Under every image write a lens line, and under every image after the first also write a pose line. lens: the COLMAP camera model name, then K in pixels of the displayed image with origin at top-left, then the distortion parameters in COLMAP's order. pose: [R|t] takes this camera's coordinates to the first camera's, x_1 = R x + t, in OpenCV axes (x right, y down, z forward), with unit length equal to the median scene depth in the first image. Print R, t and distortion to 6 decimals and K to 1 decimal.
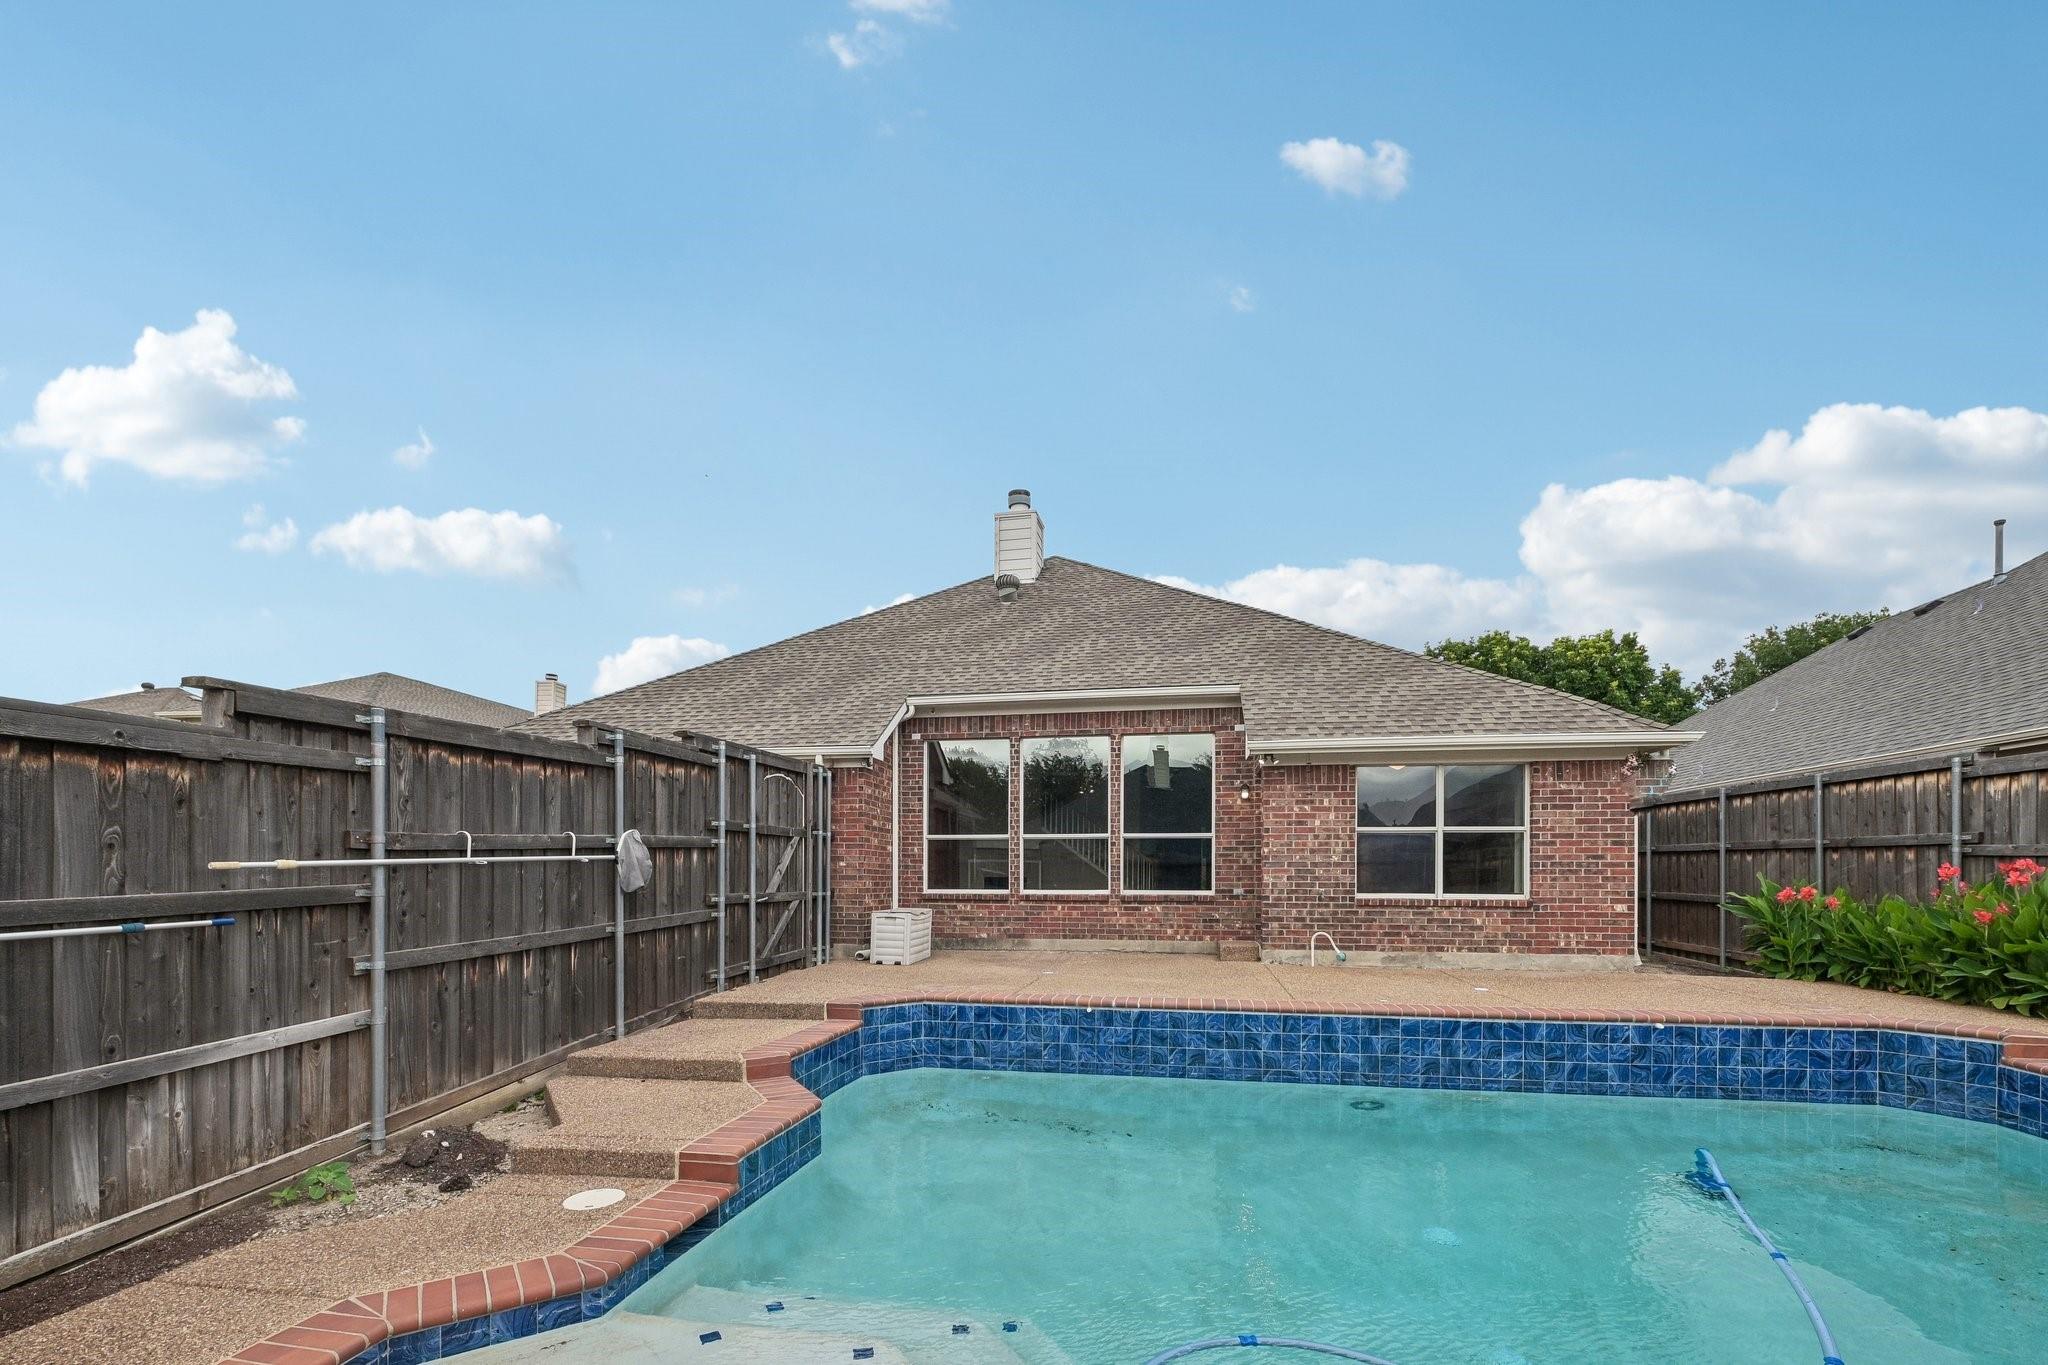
lens RADIAL K [[926.3, 0, 1026.8], [0, 926.3, 886.1], [0, 0, 1]] dist [-0.009267, 0.000122]
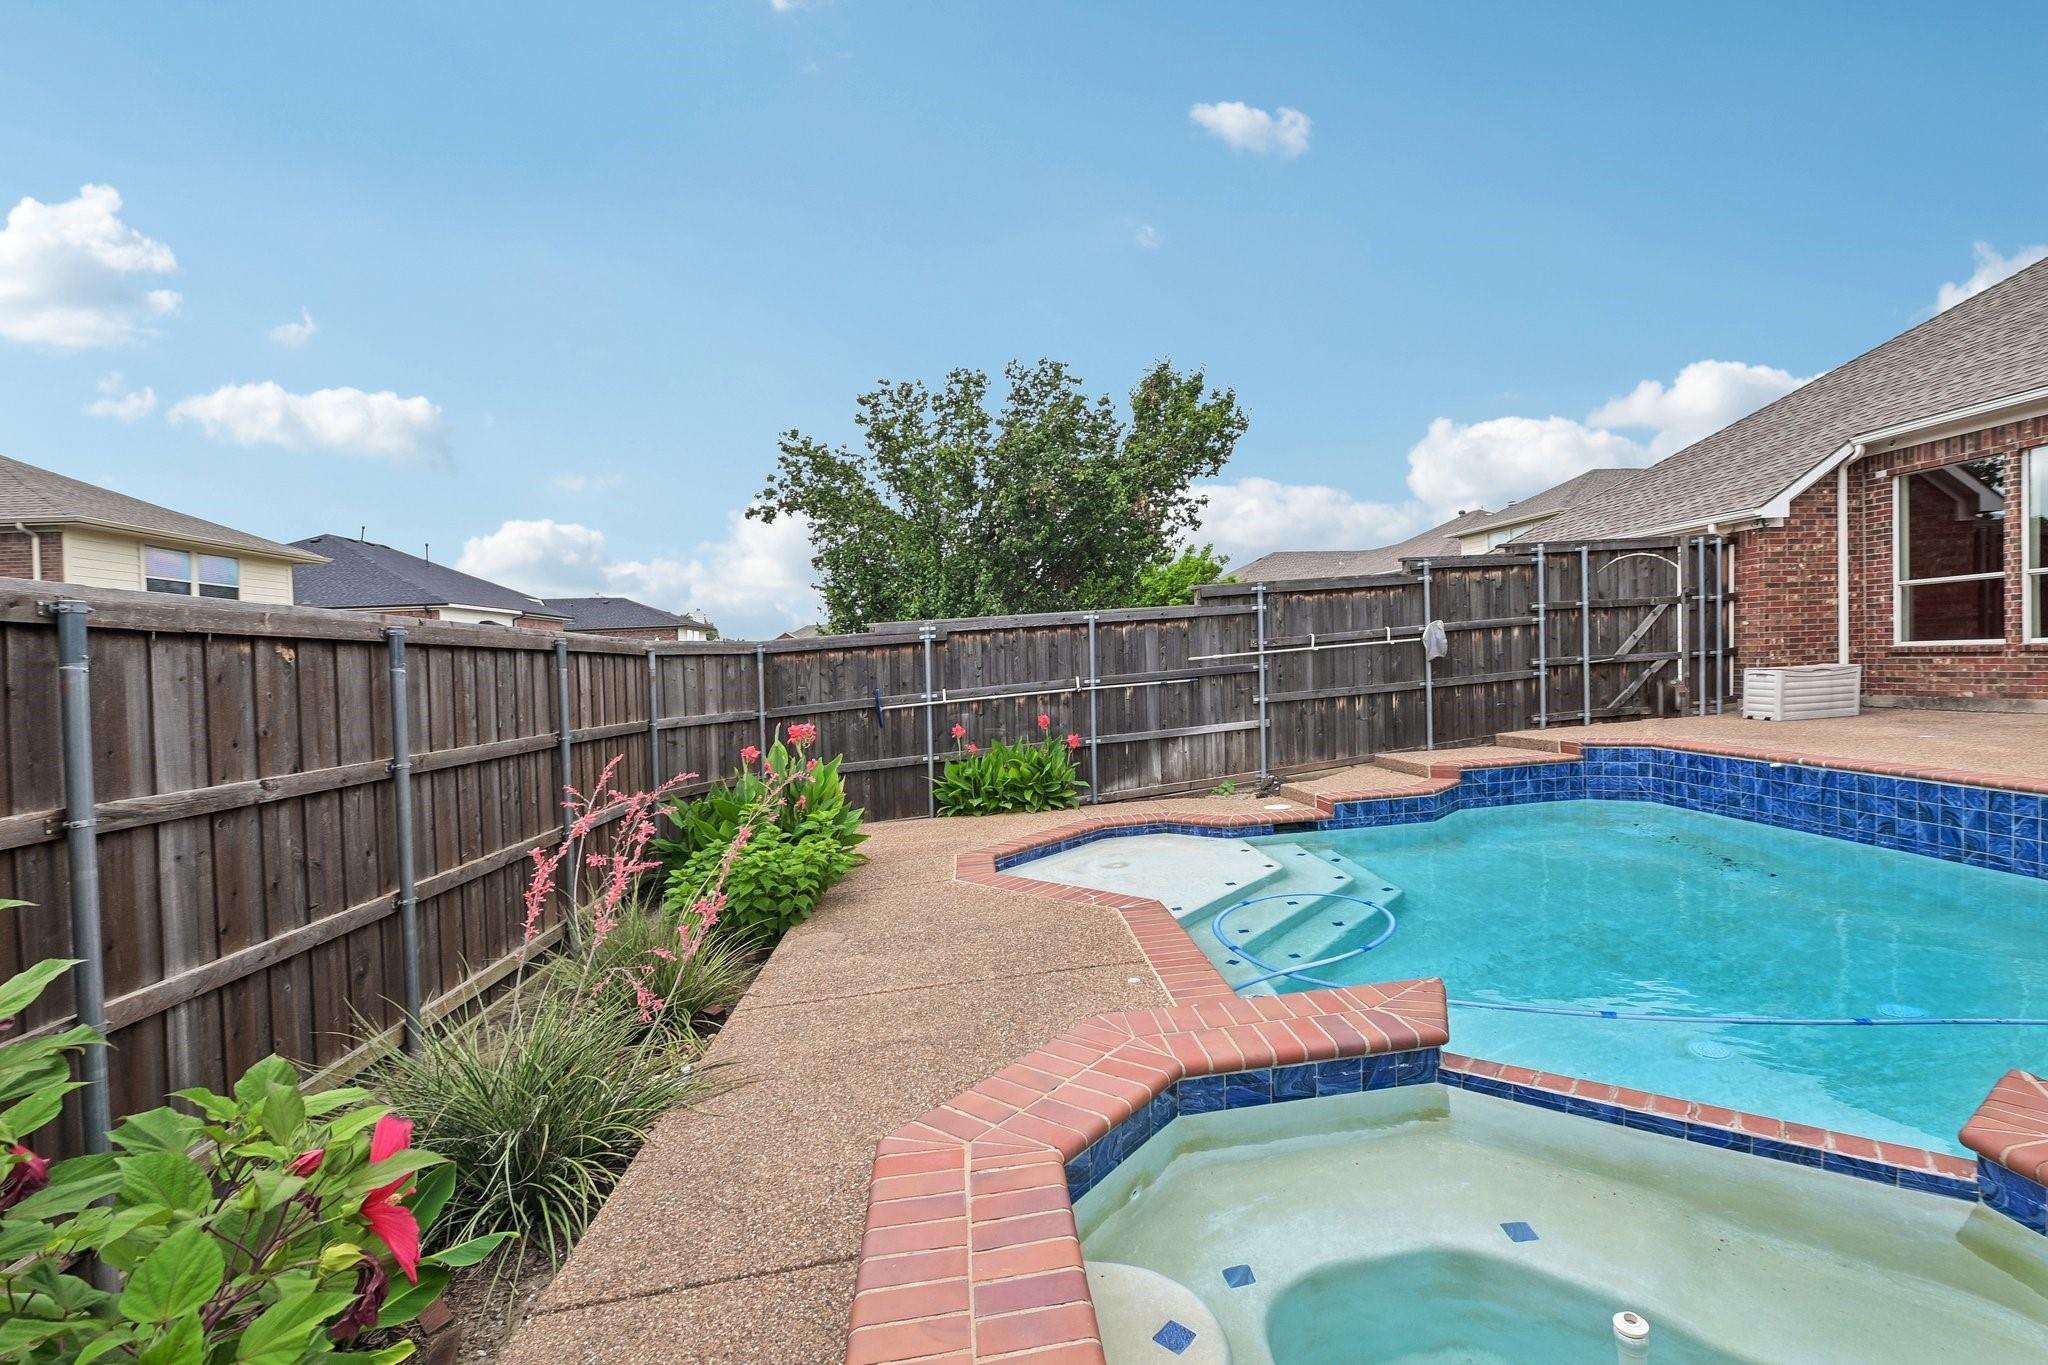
lens RADIAL K [[747.7, 0, 1024.0], [0, 747.7, 682.5], [0, 0, 1]] dist [0.000244, -0.000016]
pose [[0.286254, 0.005620, -0.958137, 0.541976], [0.040188, 0.999032, 0.017866, -0.006598], [0.957311, -0.043619, 0.285751, -0.037125]]
